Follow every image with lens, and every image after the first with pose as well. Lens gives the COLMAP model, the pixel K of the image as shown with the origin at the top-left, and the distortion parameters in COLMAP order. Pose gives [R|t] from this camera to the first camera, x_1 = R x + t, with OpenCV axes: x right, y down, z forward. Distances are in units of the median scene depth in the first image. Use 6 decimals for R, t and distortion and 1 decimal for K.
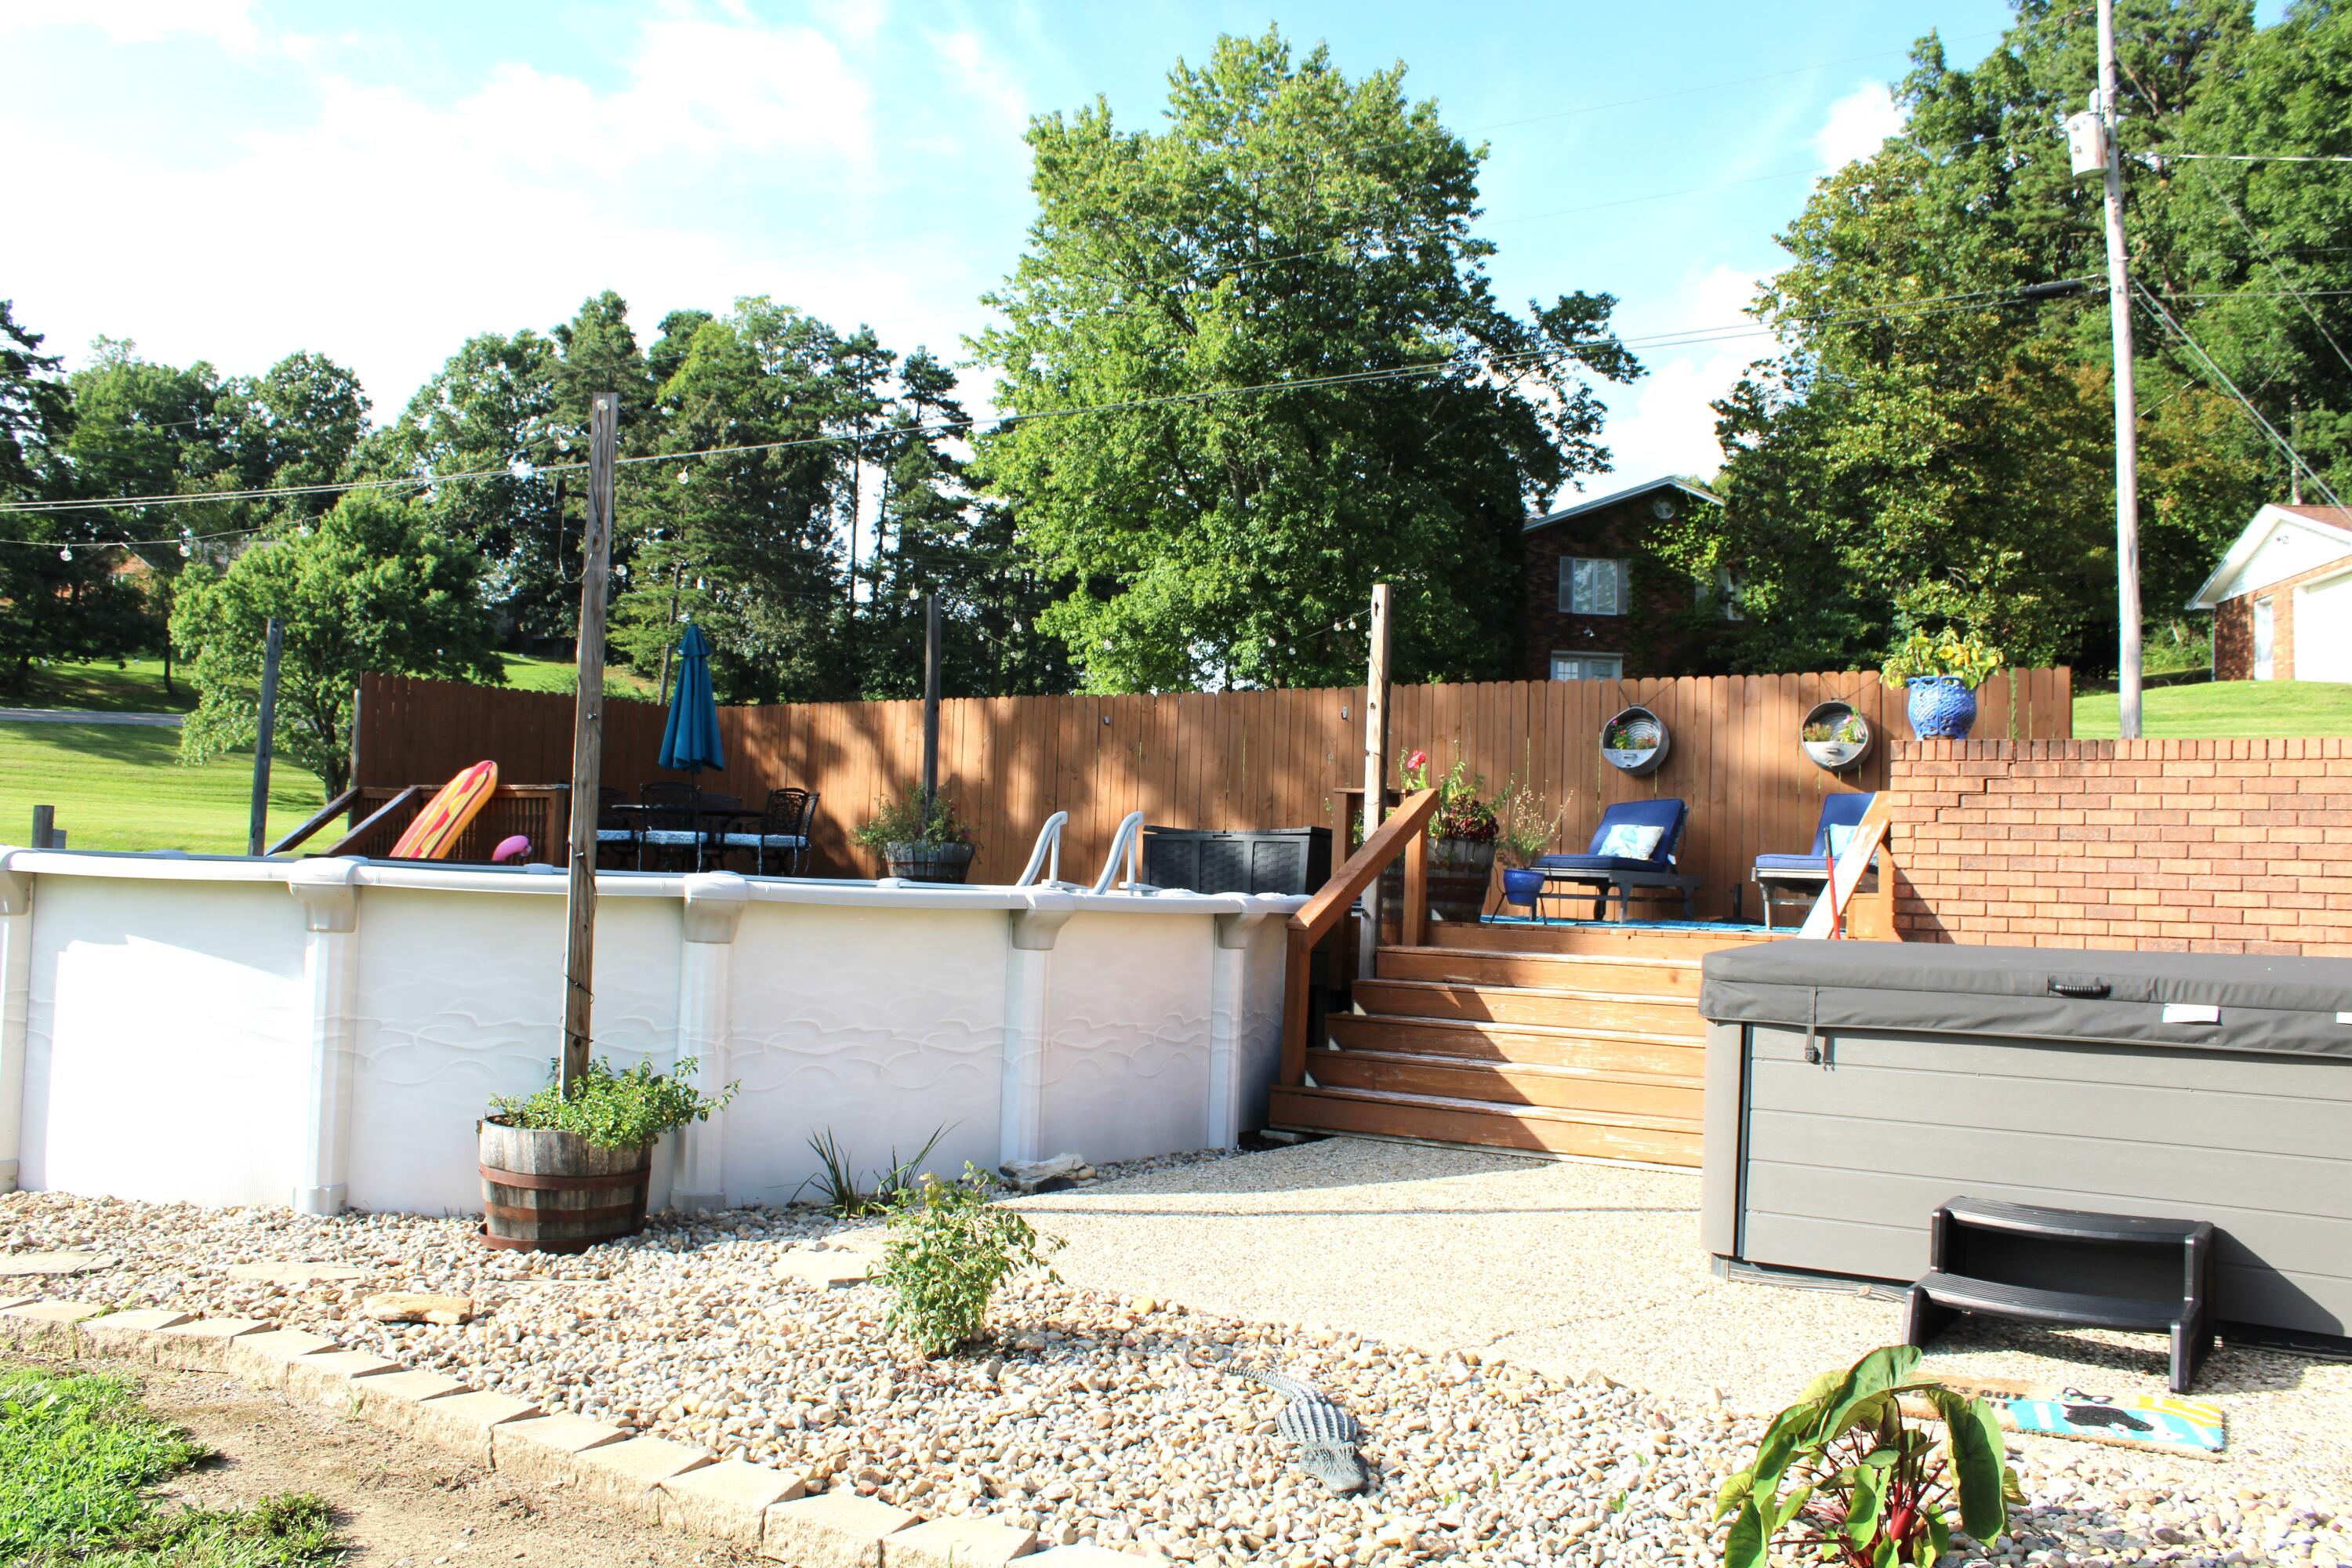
lens RADIAL K [[1954.6, 0, 1176.0], [0, 1954.6, 784.0], [0, 0, 1]] dist [-0.171392, 0.144486]
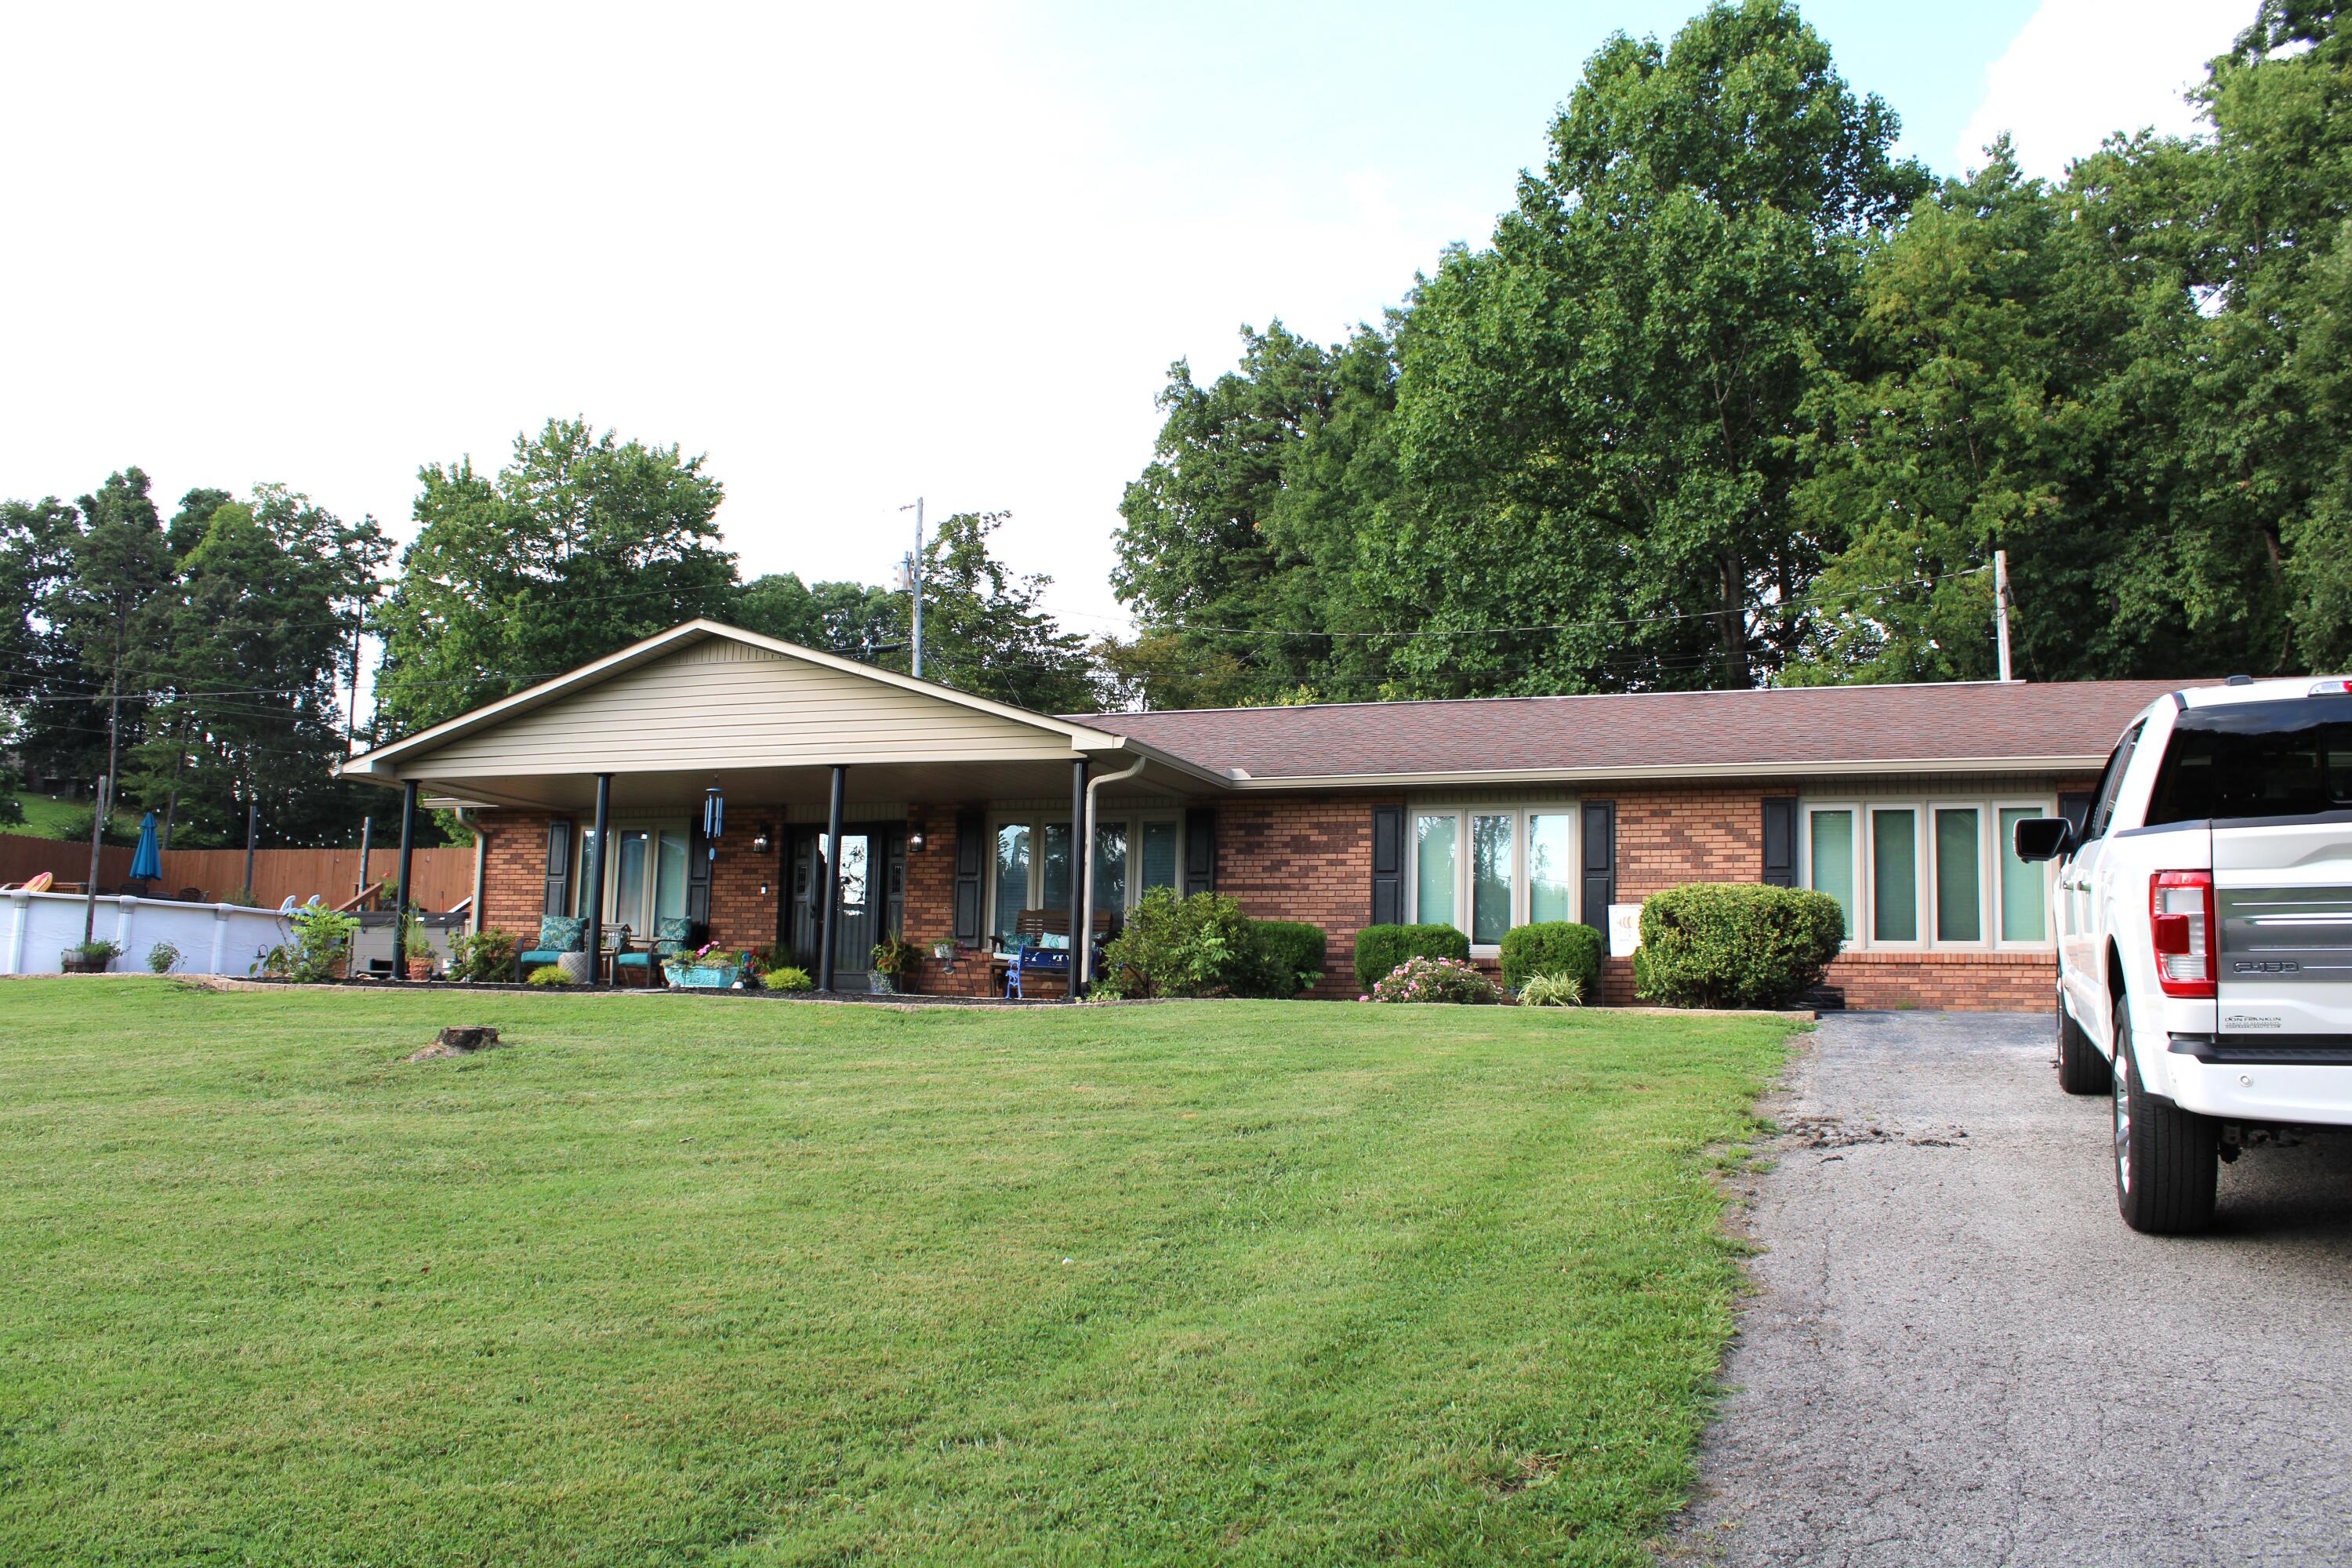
lens RADIAL K [[1954.6, 0, 1176.0], [0, 1954.6, 784.0], [0, 0, 1]] dist [-0.171392, 0.144486]
pose [[0.974574, 0.023352, 0.222844, 0.056267], [-0.005867, 0.996873, -0.078806, 0.006290], [-0.223987, 0.075495, 0.971664, -0.183311]]
